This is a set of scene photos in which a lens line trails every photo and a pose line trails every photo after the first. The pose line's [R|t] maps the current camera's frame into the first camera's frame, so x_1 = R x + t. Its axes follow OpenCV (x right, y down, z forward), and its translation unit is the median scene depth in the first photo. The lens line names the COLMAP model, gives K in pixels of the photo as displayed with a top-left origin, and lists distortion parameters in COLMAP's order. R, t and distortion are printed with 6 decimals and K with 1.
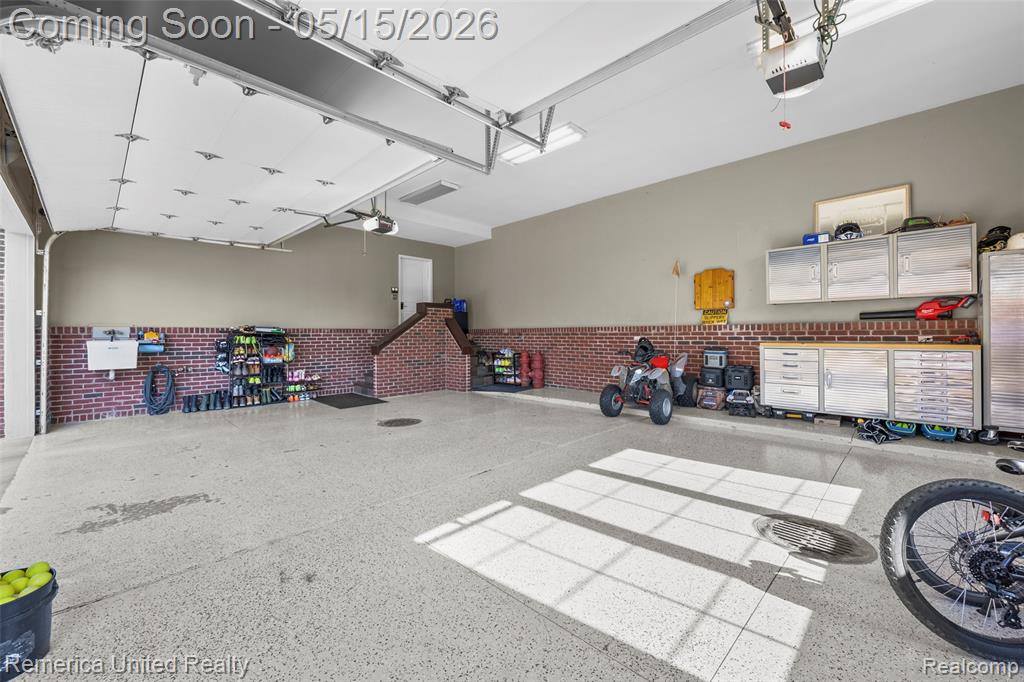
lens RADIAL K [[415.4, 0, 508.6], [0, 415.4, 329.0], [0, 0, 1]] dist [0.000278, 0.000010]
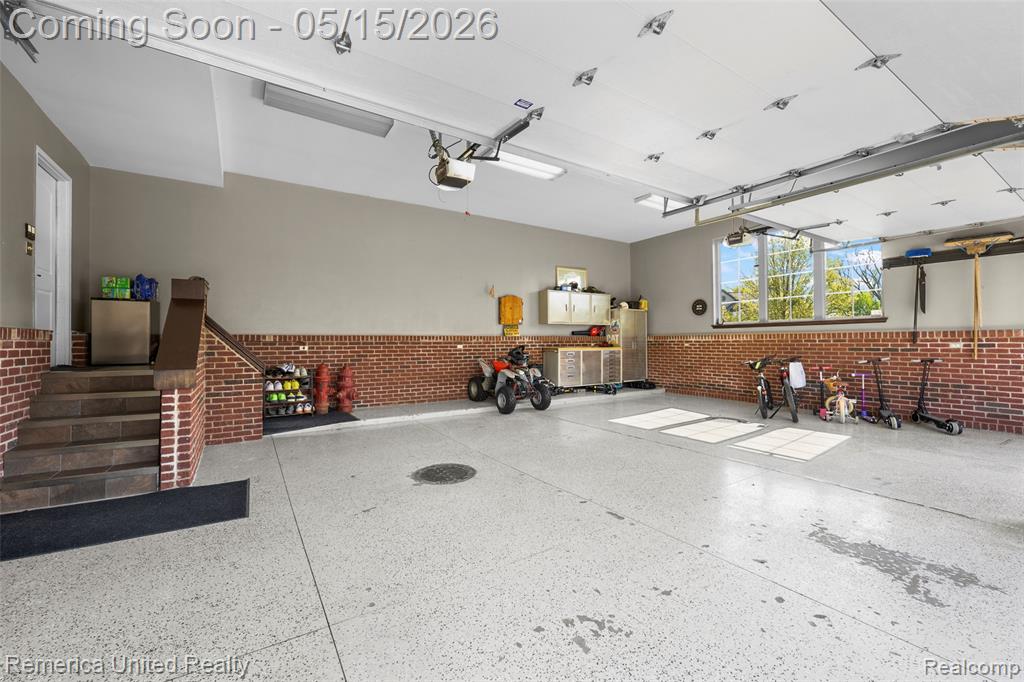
lens RADIAL K [[411.2, 0, 512.0], [0, 411.2, 341.0], [0, 0, 1]] dist [-0.001080, -0.000100]
pose [[0.215942, 0.007235, 0.976379, -0.831472], [-0.006353, 0.999962, -0.006005, 0.014549], [-0.976386, -0.004906, 0.215979, 0.708162]]
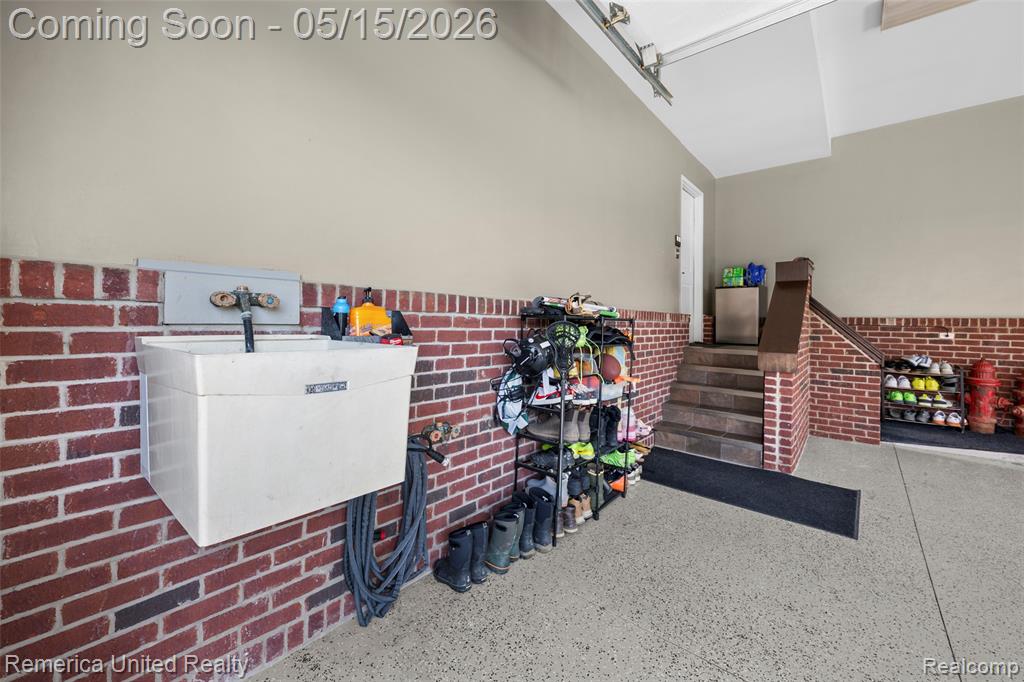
lens RADIAL K [[413.3, 0, 504.6], [0, 413.3, 316.2], [0, 0, 1]] dist [0.001659, 0.000210]
pose [[0.997700, 0.020287, 0.064684, -0.794275], [-0.019912, 0.999781, -0.006438, 0.014786], [-0.064800, 0.005136, 0.997885, 0.736761]]
